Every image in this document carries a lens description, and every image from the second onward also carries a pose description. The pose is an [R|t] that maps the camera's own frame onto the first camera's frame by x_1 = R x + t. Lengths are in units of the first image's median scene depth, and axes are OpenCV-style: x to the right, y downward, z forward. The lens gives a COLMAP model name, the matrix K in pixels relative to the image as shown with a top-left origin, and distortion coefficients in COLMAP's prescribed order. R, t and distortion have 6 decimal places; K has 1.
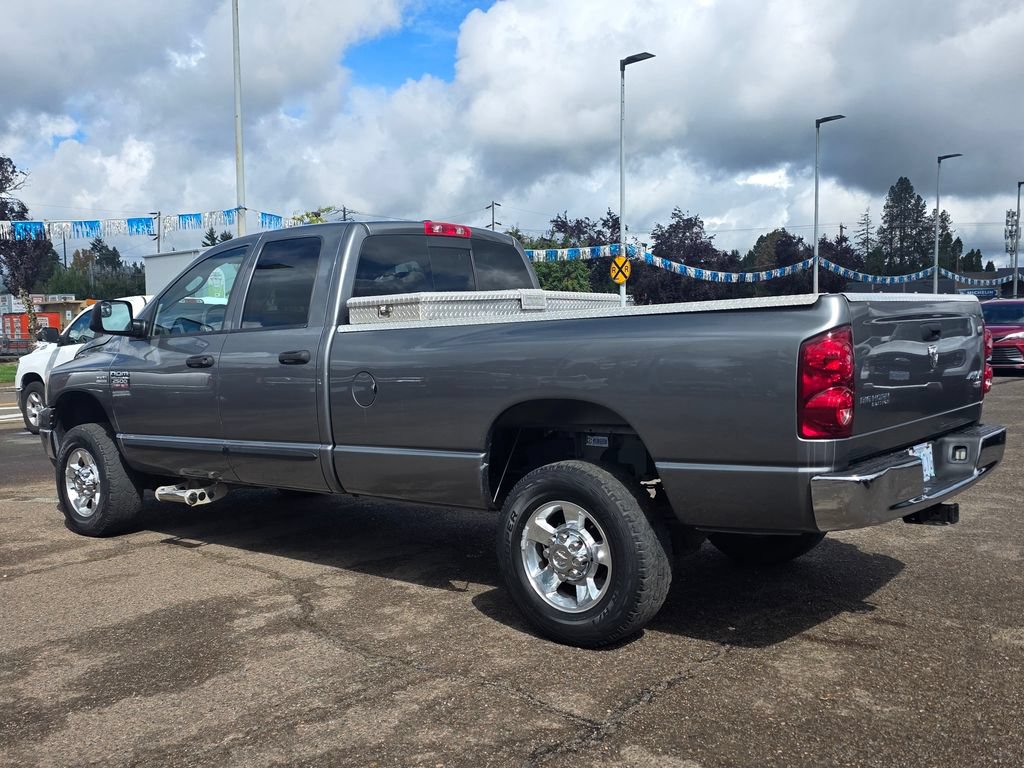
lens RADIAL K [[968.3, 0, 512.0], [0, 968.3, 384.0], [0, 0, 1]] dist [0.104959, -0.152532]
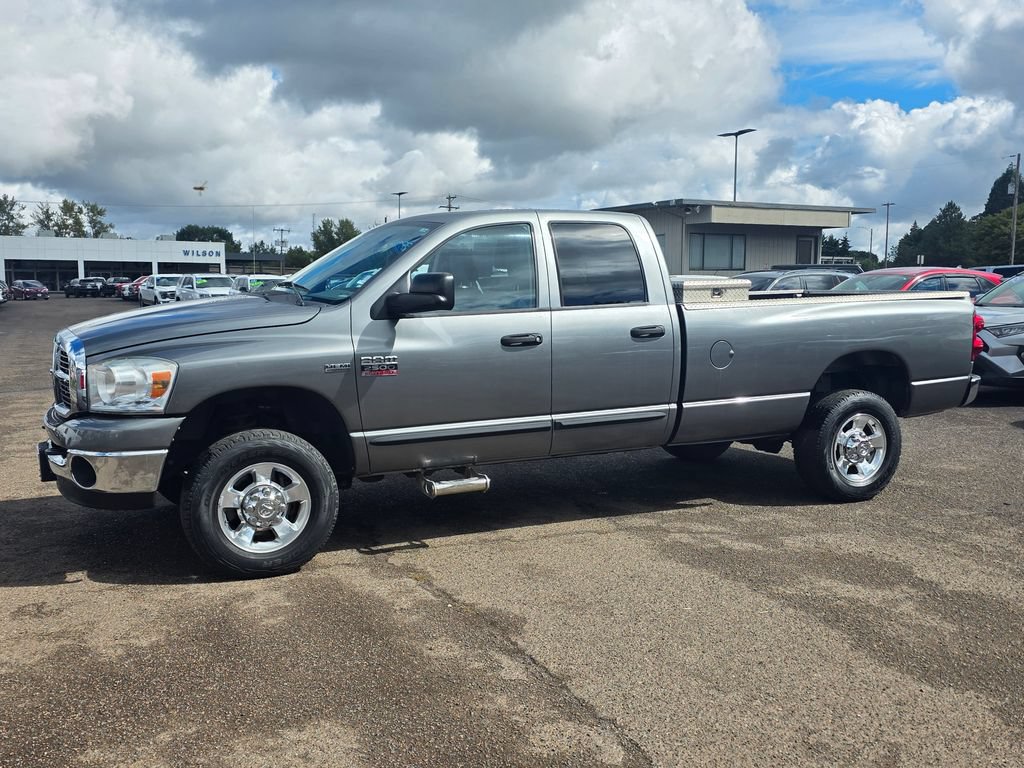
lens RADIAL K [[965.3, 0, 492.6], [0, 965.3, 386.4], [0, 0, 1]] dist [0.119860, -0.188268]
pose [[0.432298, -0.070095, 0.899002, -1.397385], [0.043181, 0.997440, 0.057006, -0.037657], [-0.900696, 0.014176, 0.434218, 0.702911]]
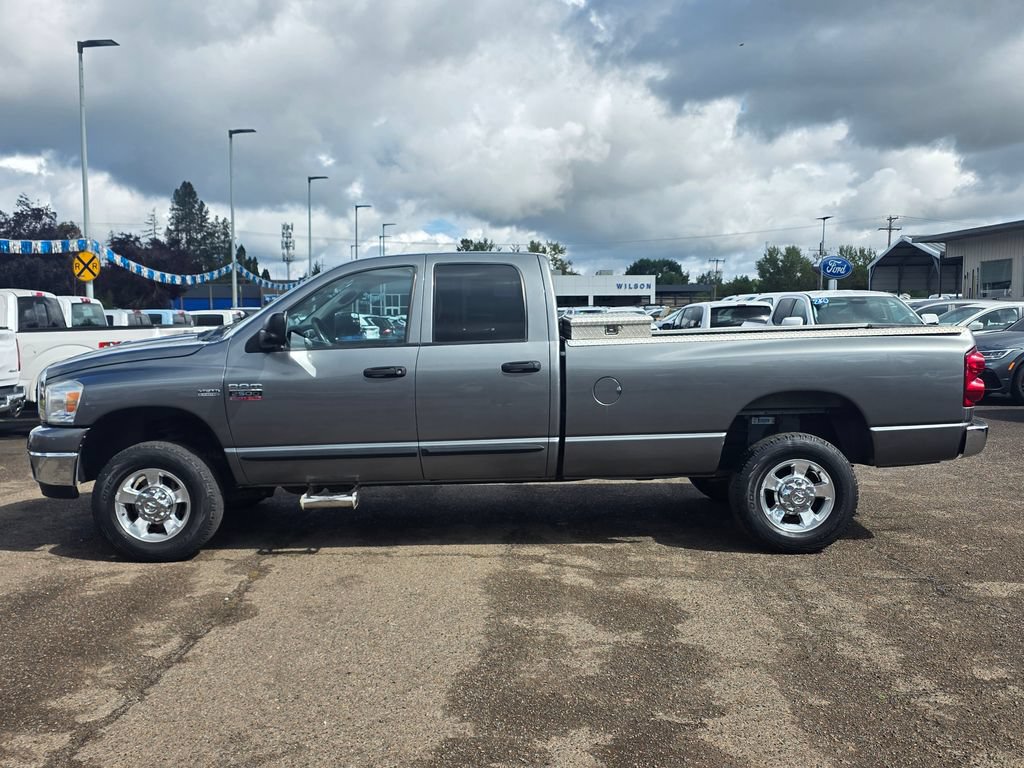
lens RADIAL K [[964.6, 0, 516.3], [0, 964.6, 400.9], [0, 0, 1]] dist [0.113200, -0.188508]
pose [[0.765382, -0.037670, 0.642473, -1.036515], [0.026933, 0.999286, 0.026506, -0.017899], [-0.643012, -0.002983, 0.765850, 0.103524]]
